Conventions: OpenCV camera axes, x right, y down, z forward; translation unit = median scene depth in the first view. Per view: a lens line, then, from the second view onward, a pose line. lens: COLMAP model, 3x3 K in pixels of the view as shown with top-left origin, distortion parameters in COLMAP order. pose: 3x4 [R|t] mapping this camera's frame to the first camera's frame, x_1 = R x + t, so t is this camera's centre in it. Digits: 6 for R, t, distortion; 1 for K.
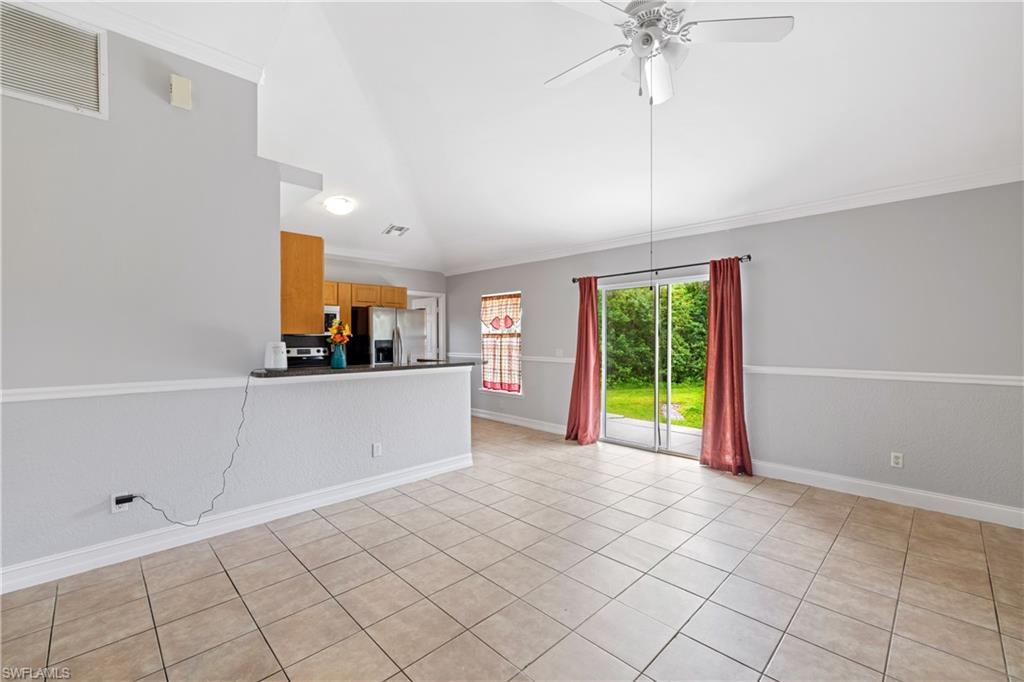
lens RADIAL K [[425.3, 0, 503.3], [0, 425.3, 338.4], [0, 0, 1]] dist [0.000331, 0.000216]
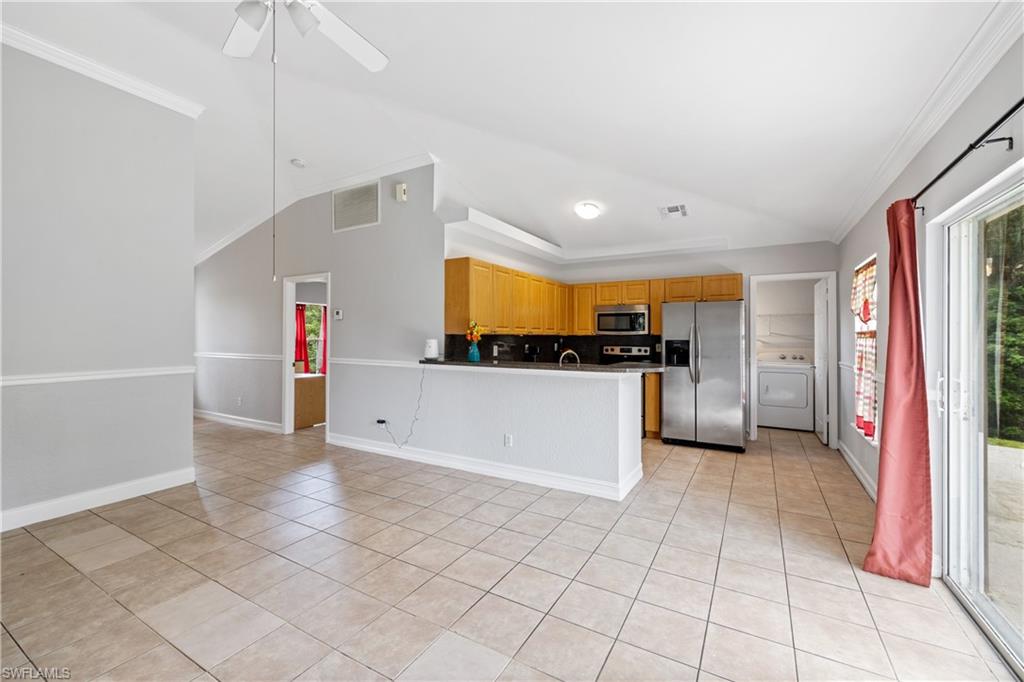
lens RADIAL K [[425.3, 0, 511.7], [0, 425.3, 335.8], [0, 0, 1]] dist [0.000331, 0.000216]
pose [[0.276745, 0.000935, -0.960943, 0.867916], [-0.006196, 0.999980, -0.000811, -0.003900], [0.960924, 0.006179, 0.276745, 0.824292]]
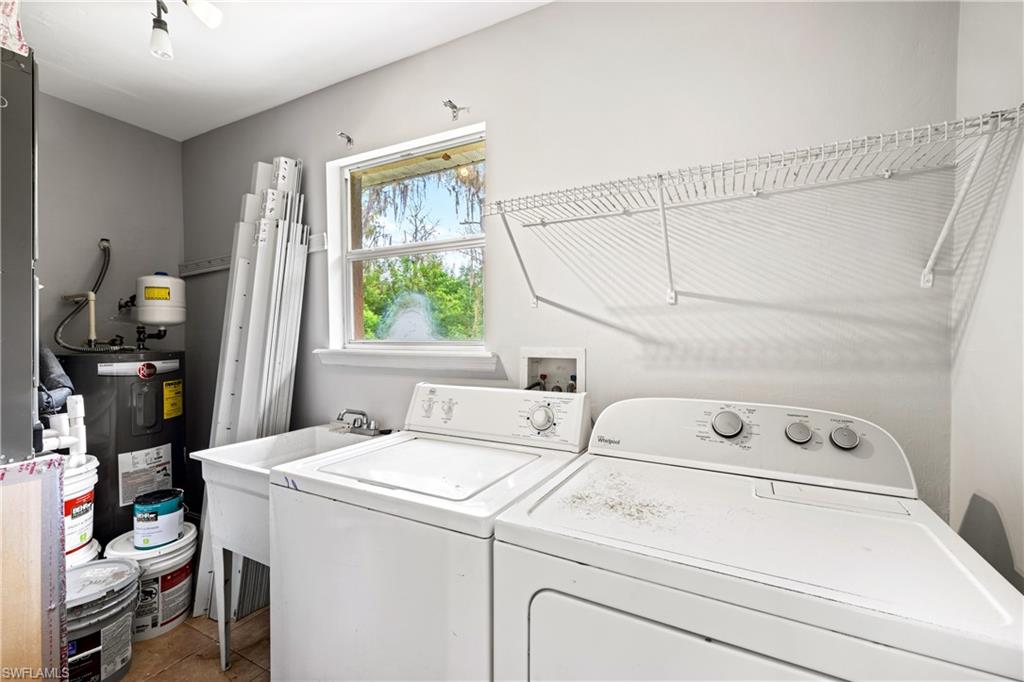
lens RADIAL K [[425.3, 0, 516.5], [0, 425.3, 338.1], [0, 0, 1]] dist [0.000331, 0.000216]
pose [[0.317840, 0.006487, -0.948122, -0.501010], [-0.000086, 0.999977, 0.006813, 0.015065], [0.948144, -0.002084, 0.317833, 2.410647]]
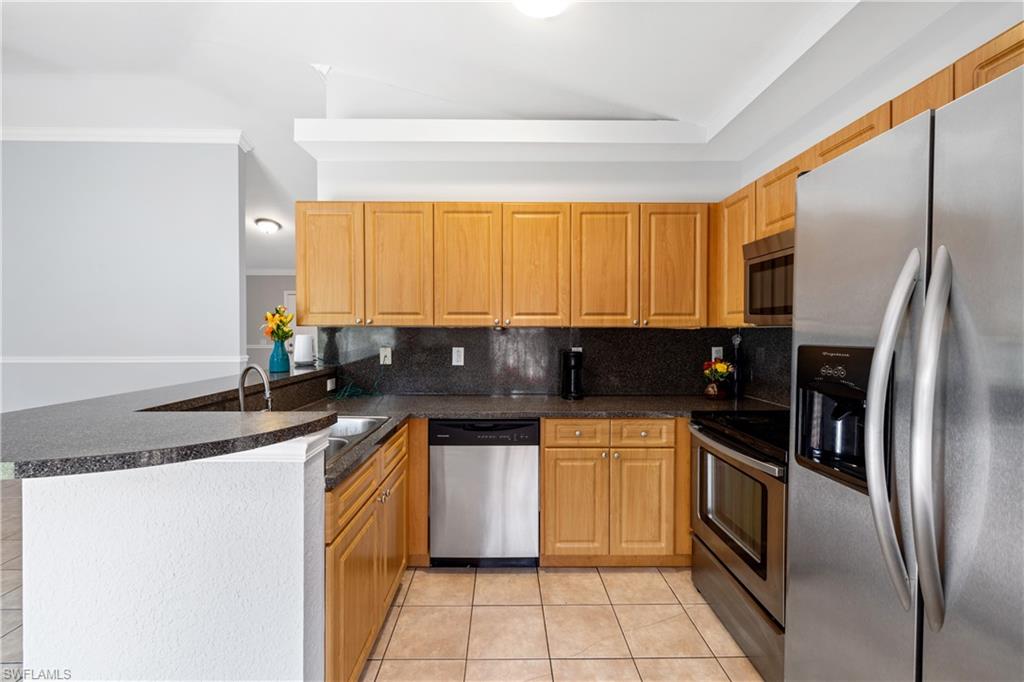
lens RADIAL K [[425.3, 0, 514.3], [0, 425.3, 335.2], [0, 0, 1]] dist [0.000331, 0.000216]
pose [[-0.678037, 0.005927, -0.735004, -0.131931], [-0.002850, 0.999939, 0.010693, -0.002998], [0.735022, 0.009345, -0.677979, 1.927296]]
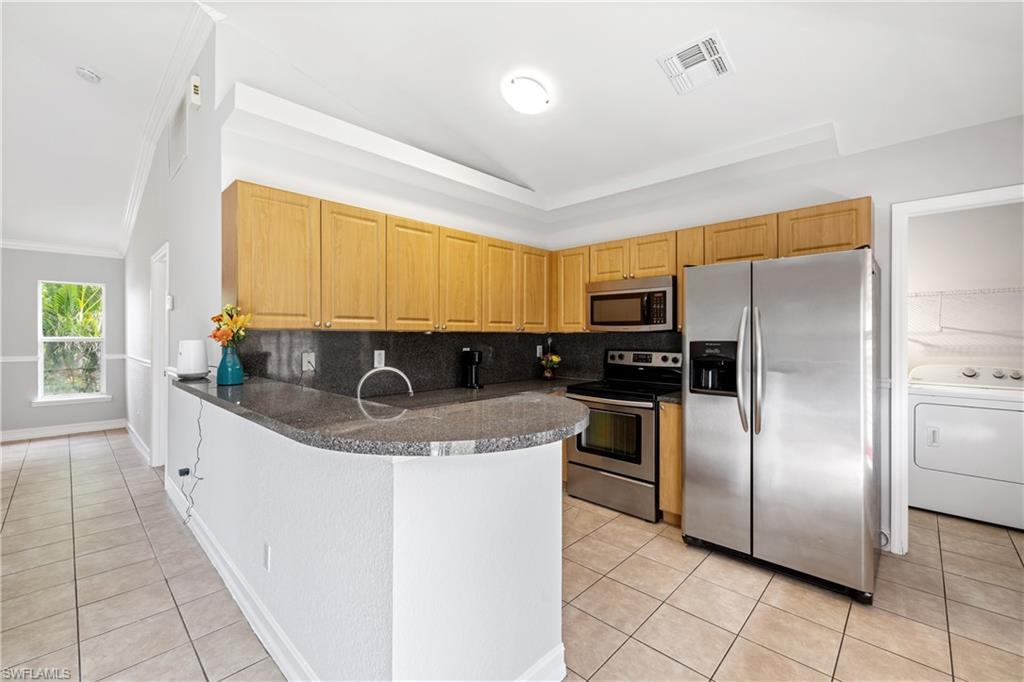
lens RADIAL K [[425.3, 0, 511.1], [0, 425.3, 338.8], [0, 0, 1]] dist [0.000331, 0.000216]
pose [[0.041596, 0.008949, -0.999094, 0.254750], [-0.004039, 0.999953, 0.008788, -0.002408], [0.999126, 0.003670, 0.041630, 1.477019]]
